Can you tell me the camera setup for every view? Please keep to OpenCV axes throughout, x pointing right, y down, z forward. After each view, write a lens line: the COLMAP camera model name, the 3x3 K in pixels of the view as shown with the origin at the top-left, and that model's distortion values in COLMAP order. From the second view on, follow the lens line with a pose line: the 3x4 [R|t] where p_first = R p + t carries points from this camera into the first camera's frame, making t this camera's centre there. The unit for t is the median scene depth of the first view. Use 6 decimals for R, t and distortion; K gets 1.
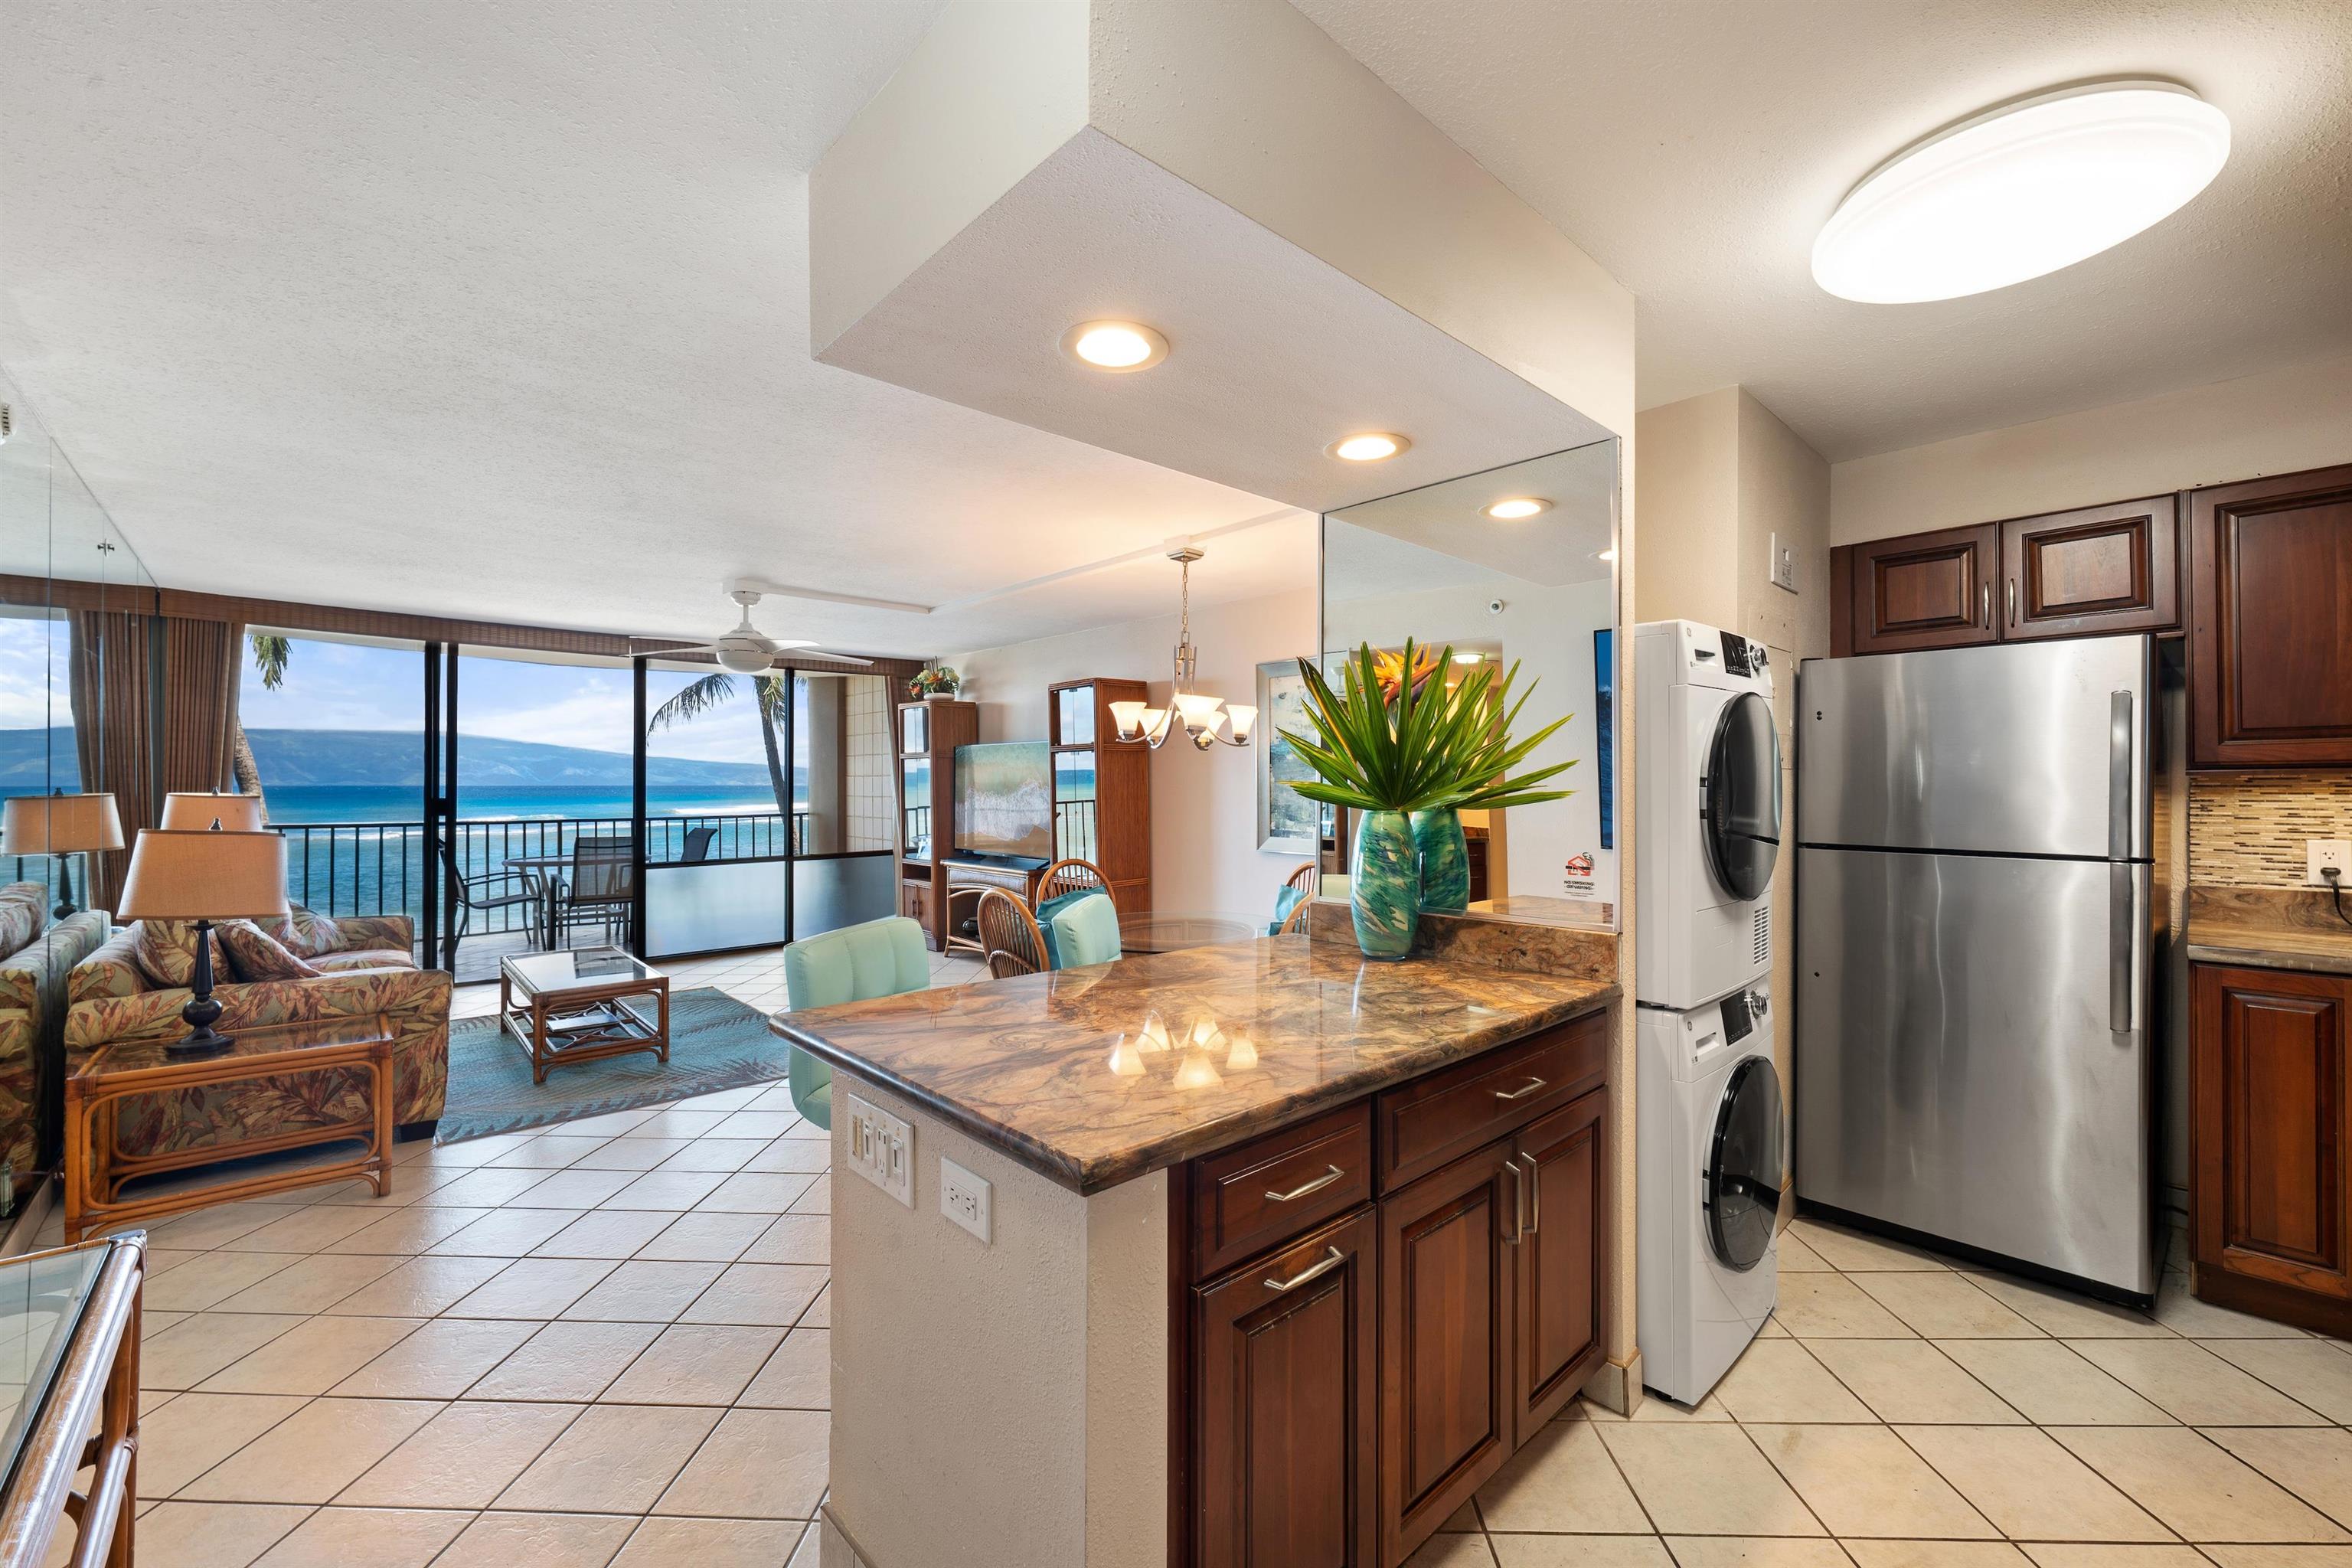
lens RADIAL K [[951.1, 0, 1182.1], [0, 951.1, 789.8], [0, 0, 1]] dist [-0.001536, 0.000202]
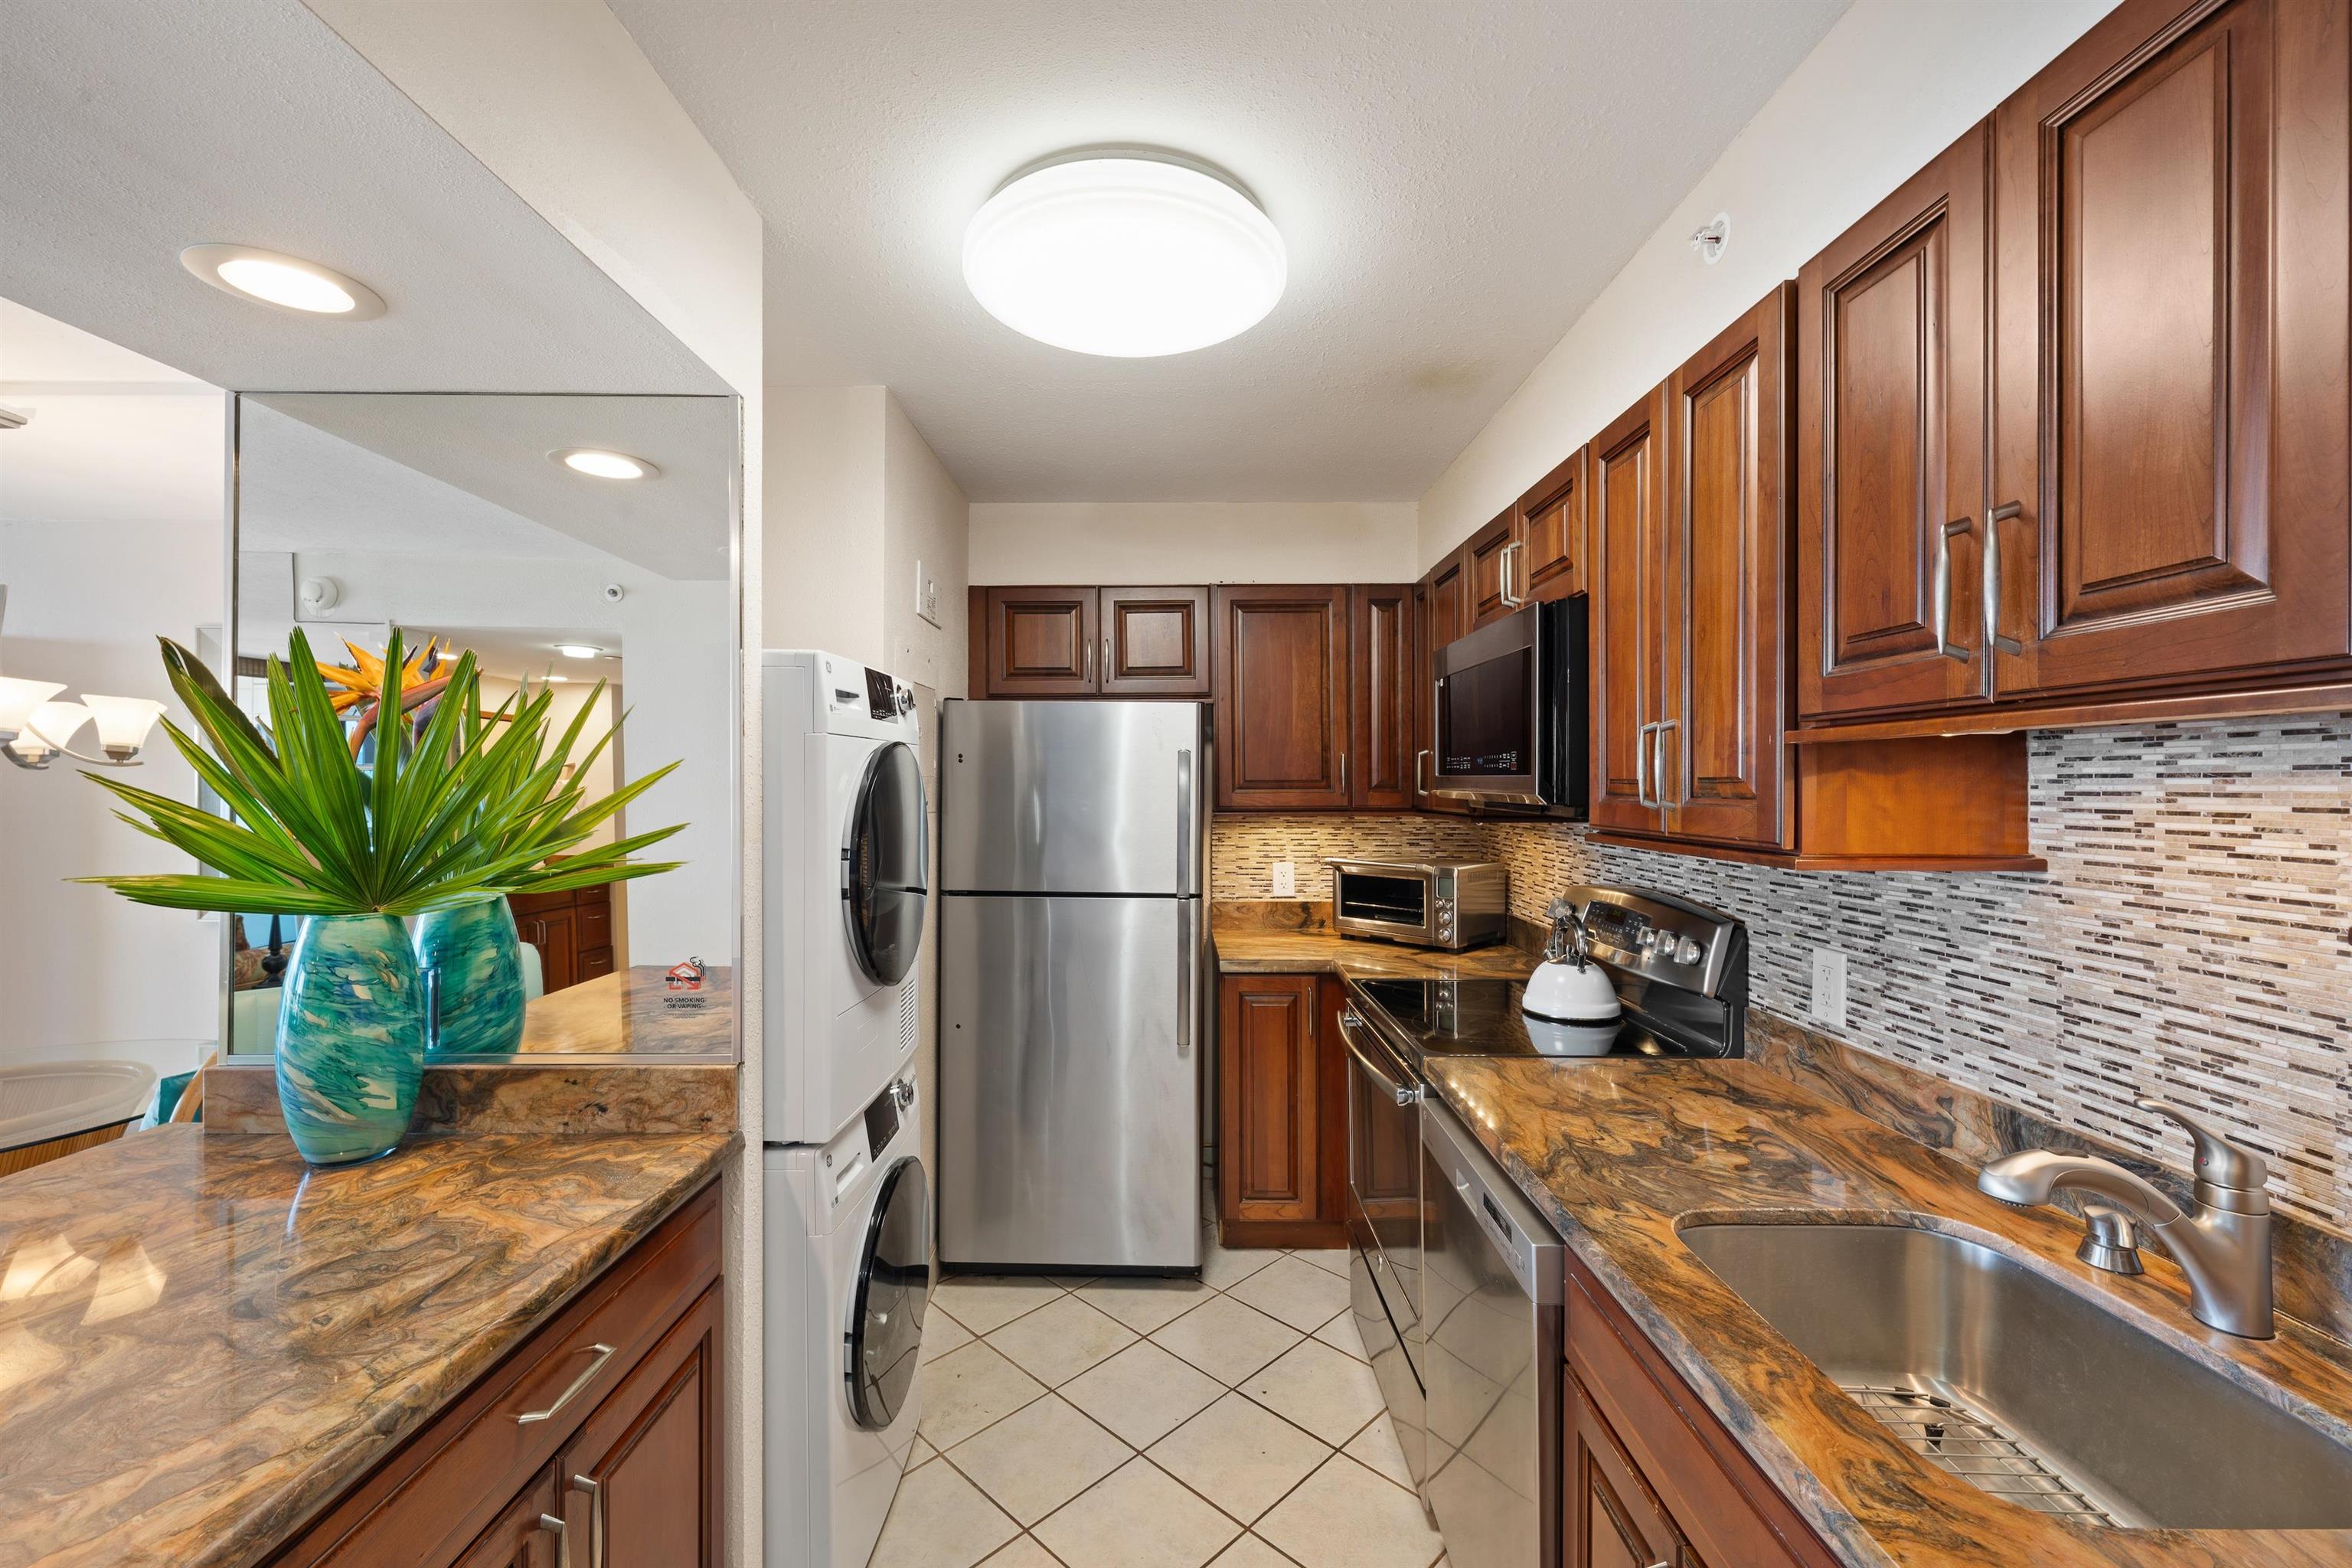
lens RADIAL K [[969.3, 0, 1176.0], [0, 969.3, 784.0], [0, 0, 1]] dist [-0.001631, 0.000007]
pose [[0.681219, 0.004668, 0.732065, 0.092850], [-0.000146, 0.999981, -0.006241, -0.042831], [-0.732080, 0.004144, 0.681206, 0.158480]]
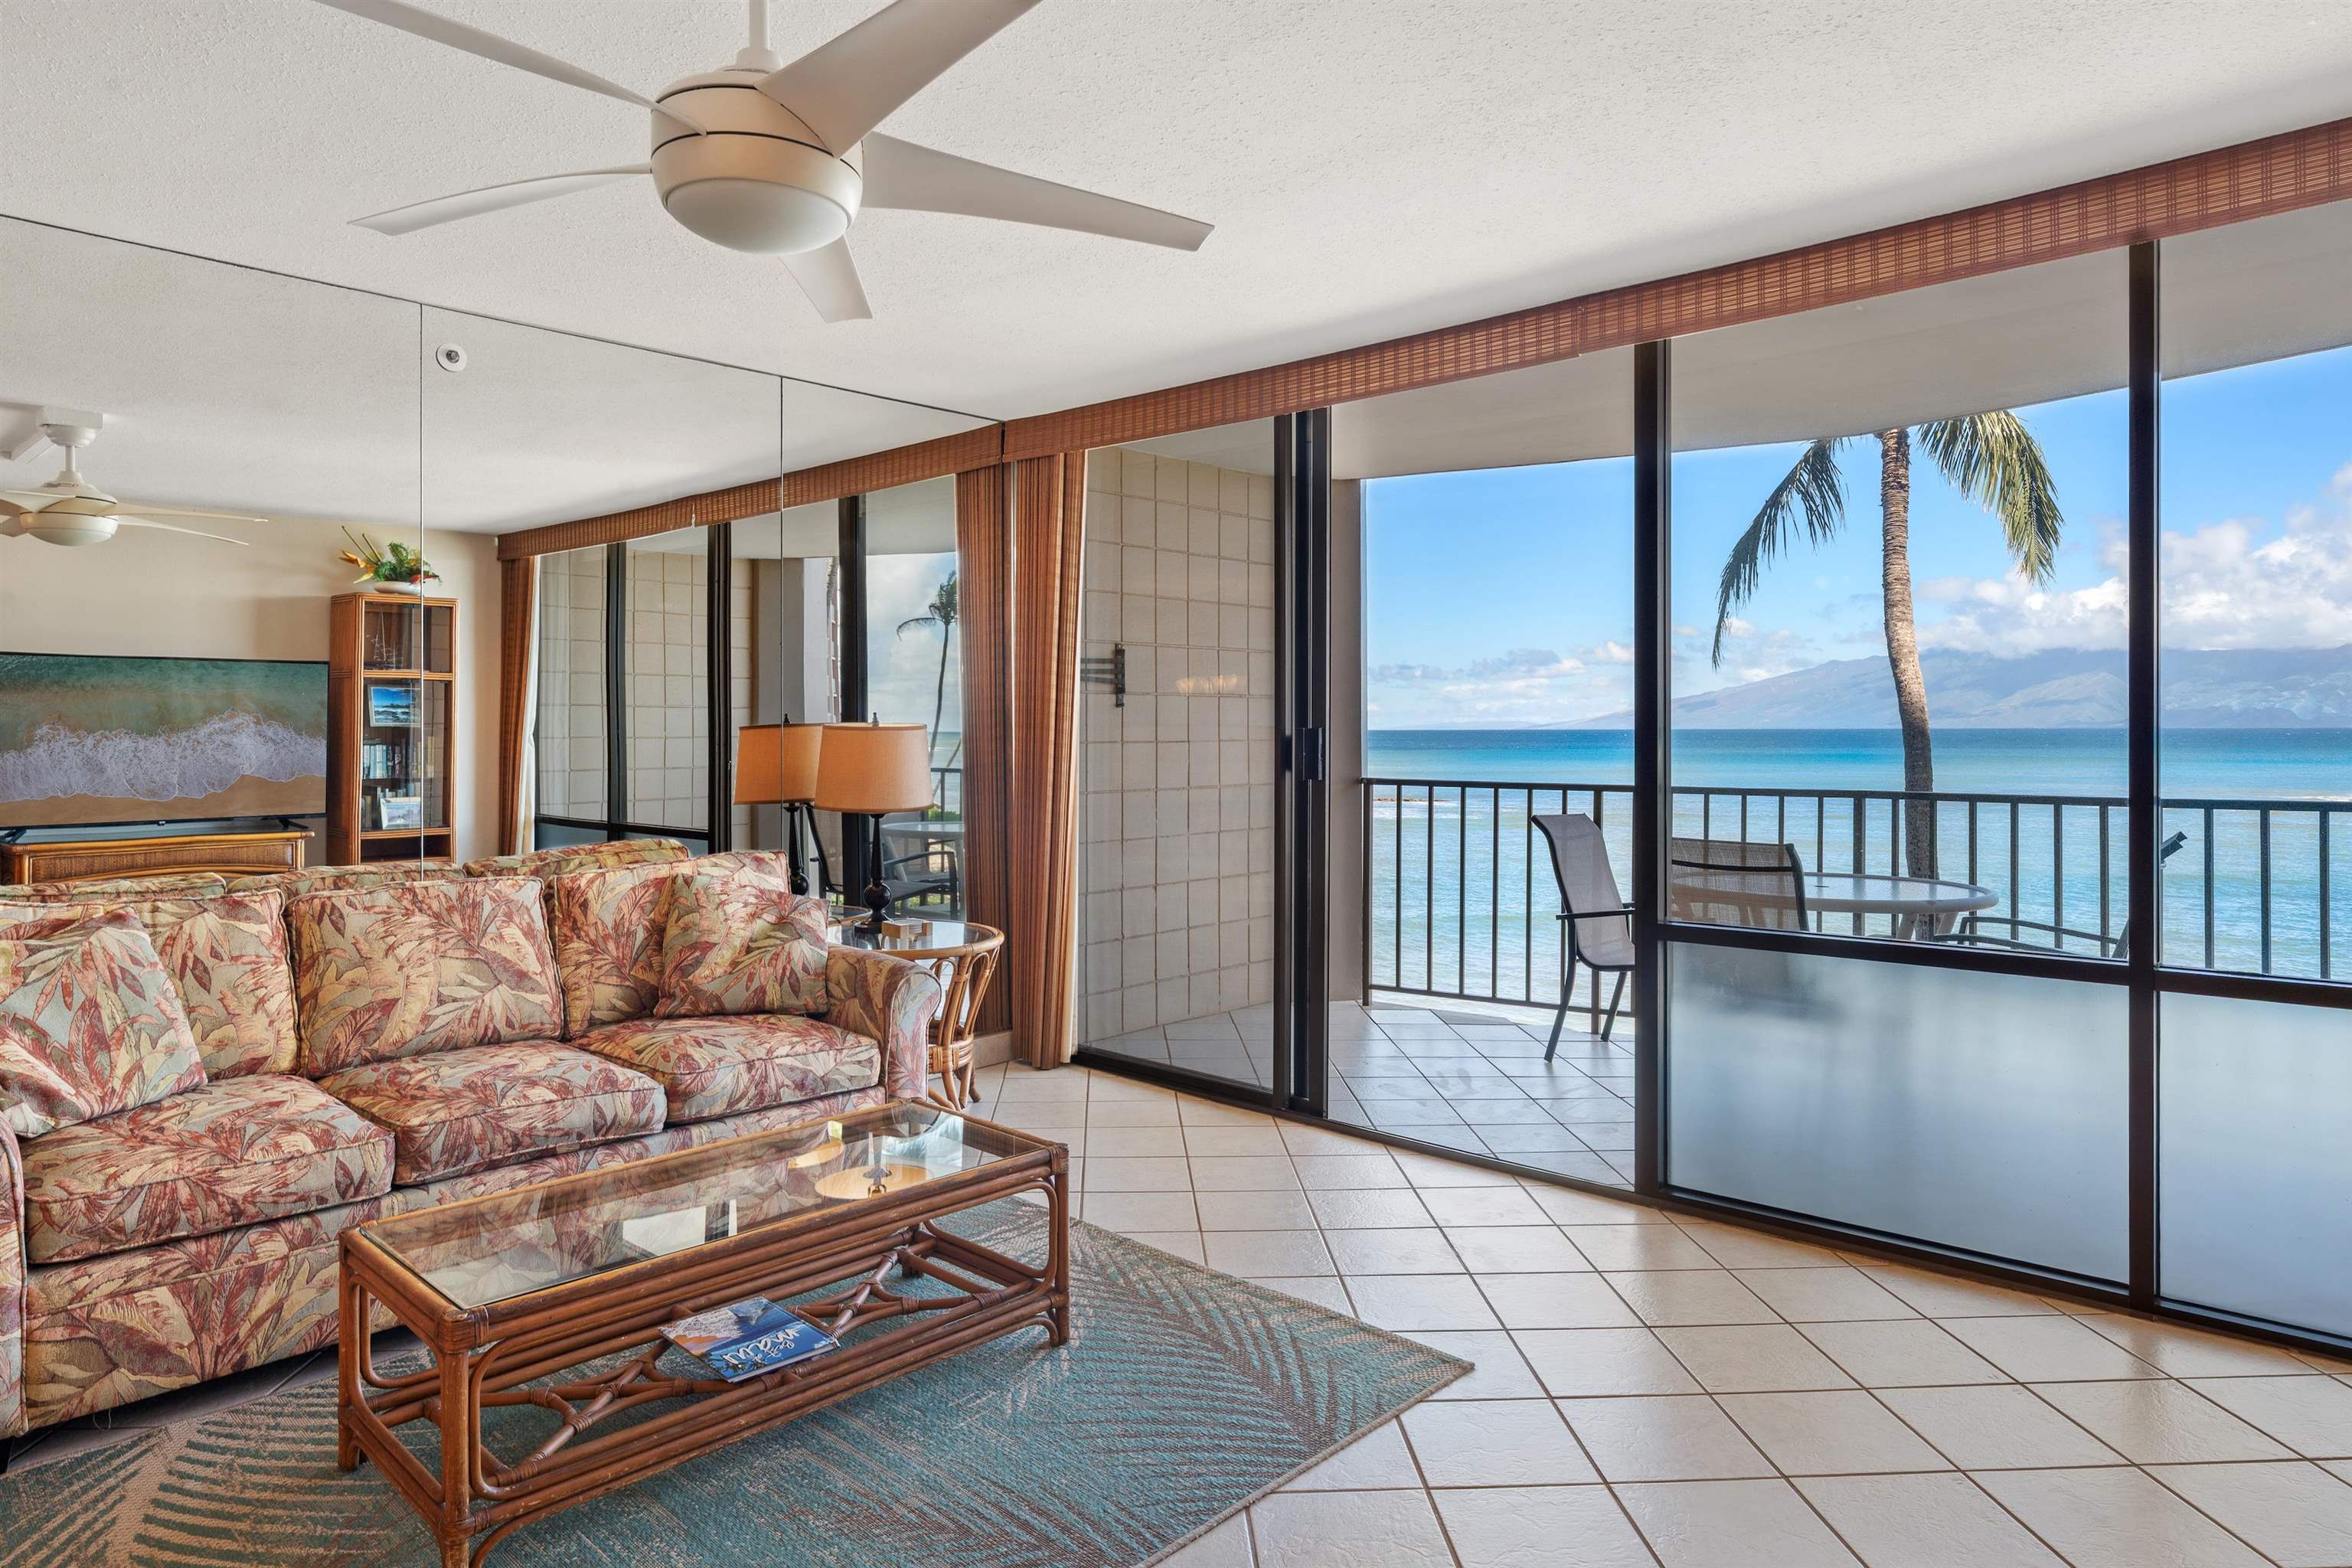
lens RADIAL K [[1400.3, 0, 1182.3], [0, 1400.3, 727.5], [0, 0, 1]] dist [0.001215, -0.000003]
pose [[0.074122, -0.000283, -0.997249, -0.118127], [-0.003421, 0.999994, -0.000538, 0.010723], [0.997243, 0.003451, 0.074121, 1.860754]]
